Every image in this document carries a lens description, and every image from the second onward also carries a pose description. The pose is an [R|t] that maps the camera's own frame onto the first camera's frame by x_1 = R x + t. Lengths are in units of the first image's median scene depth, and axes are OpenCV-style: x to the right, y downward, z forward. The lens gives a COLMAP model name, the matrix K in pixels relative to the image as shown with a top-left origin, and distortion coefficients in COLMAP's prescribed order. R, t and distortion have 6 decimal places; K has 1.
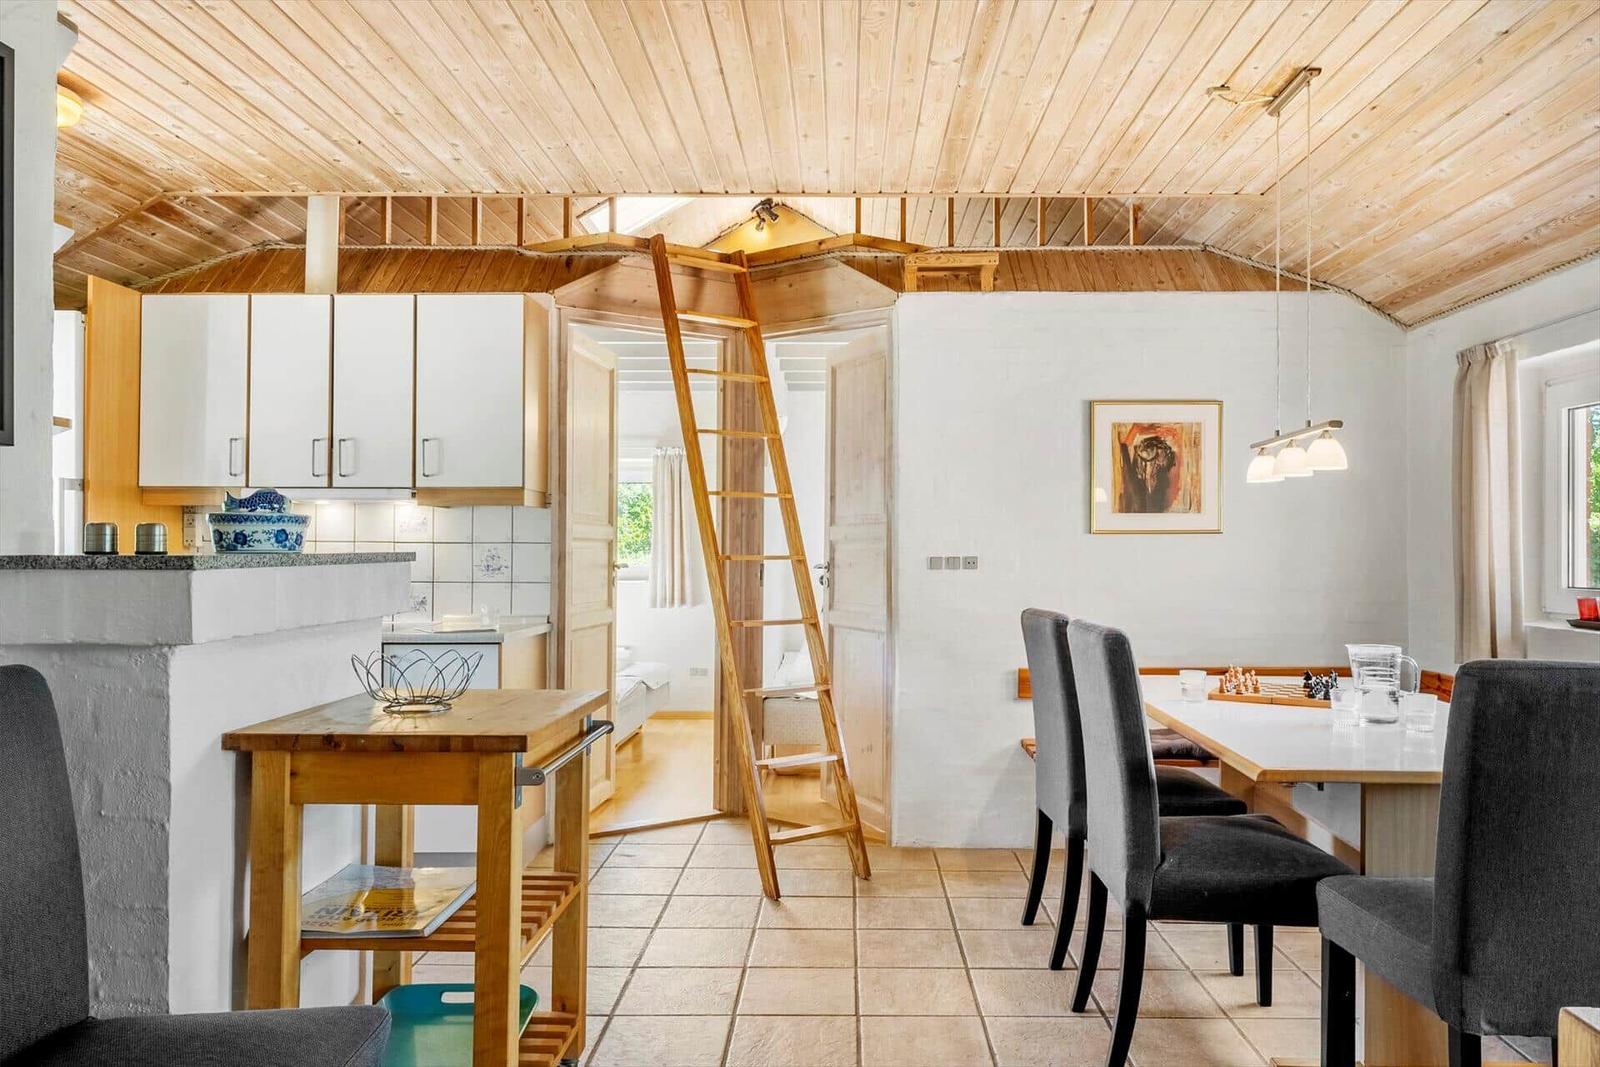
lens RADIAL K [[1154.8, 0, 810.3], [0, 1154.8, 532.0], [0, 0, 1]] dist [0.011336, -0.007801]
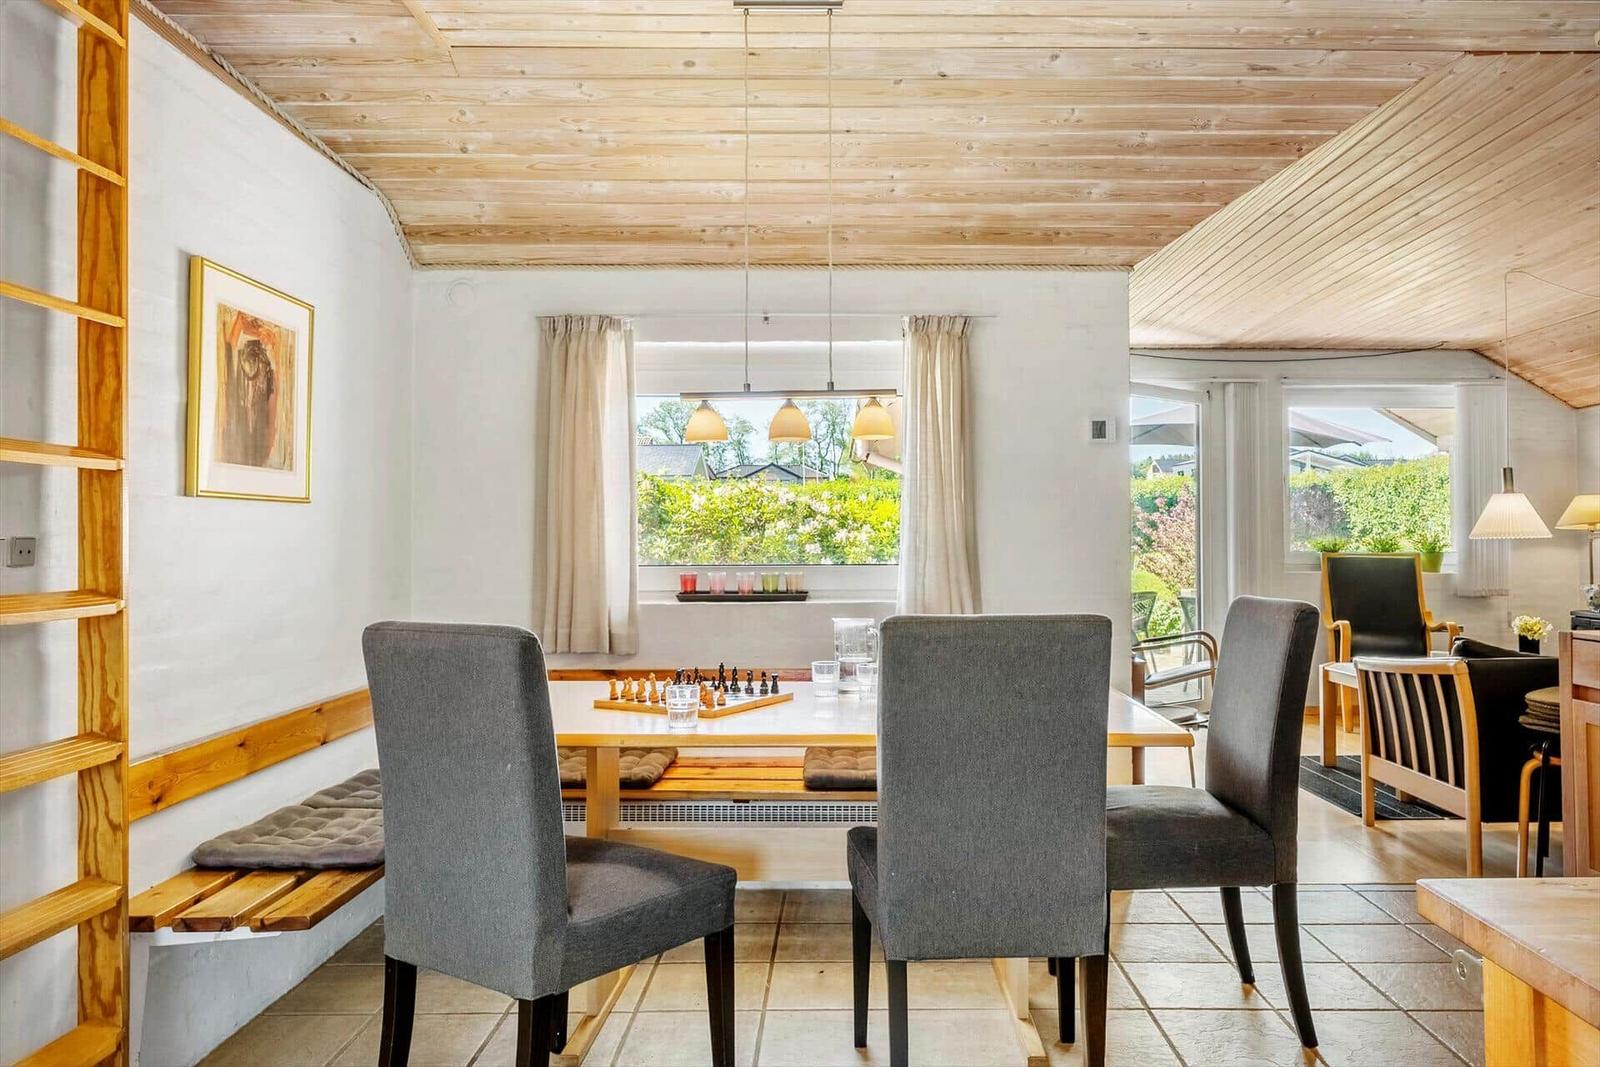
lens RADIAL K [[1154.8, 0, 852.4], [0, 1154.8, 513.1], [0, 0, 1]] dist [0.011336, -0.007801]
pose [[-0.062368, 0.025895, 0.997717, -0.365308], [-0.009780, 0.999600, -0.026556, 0.024035], [-0.998005, -0.011413, -0.062090, 0.804163]]
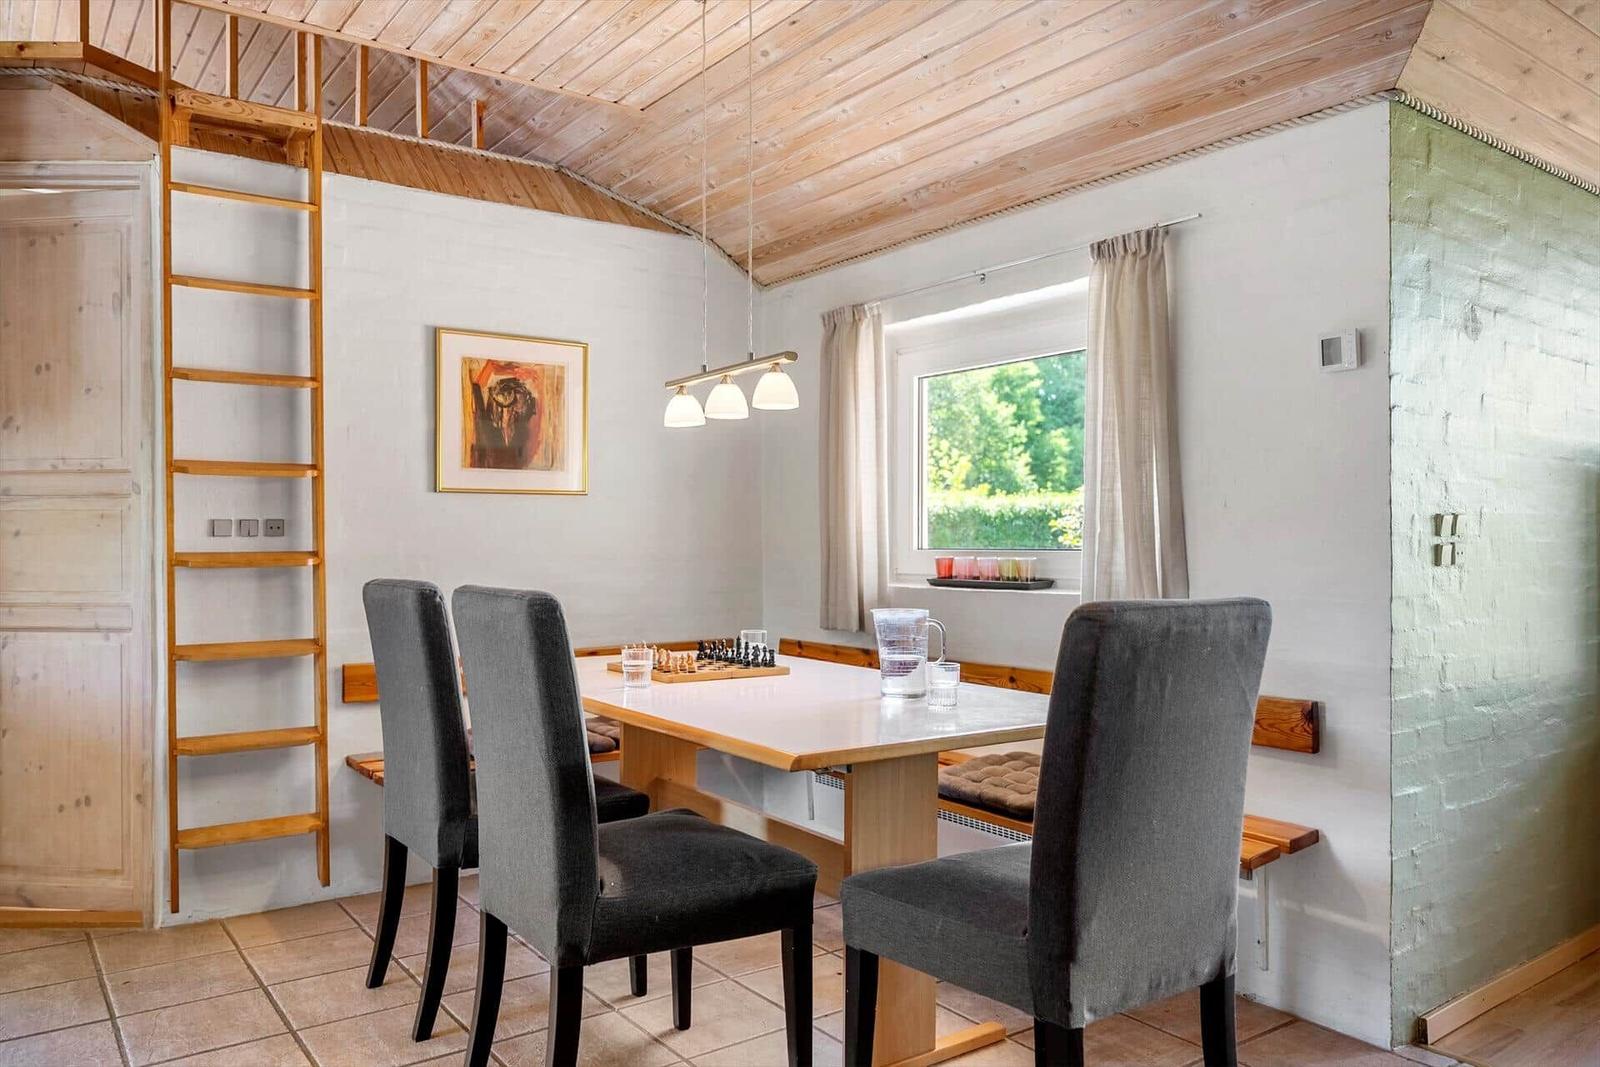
lens RADIAL K [[1154.8, 0, 809.6], [0, 1154.8, 549.2], [0, 0, 1]] dist [0.011336, -0.007801]
pose [[0.783372, -0.003057, 0.621546, -0.061821], [-0.008399, 0.999845, 0.015503, 0.030118], [-0.621497, -0.017365, 0.783224, 0.227778]]
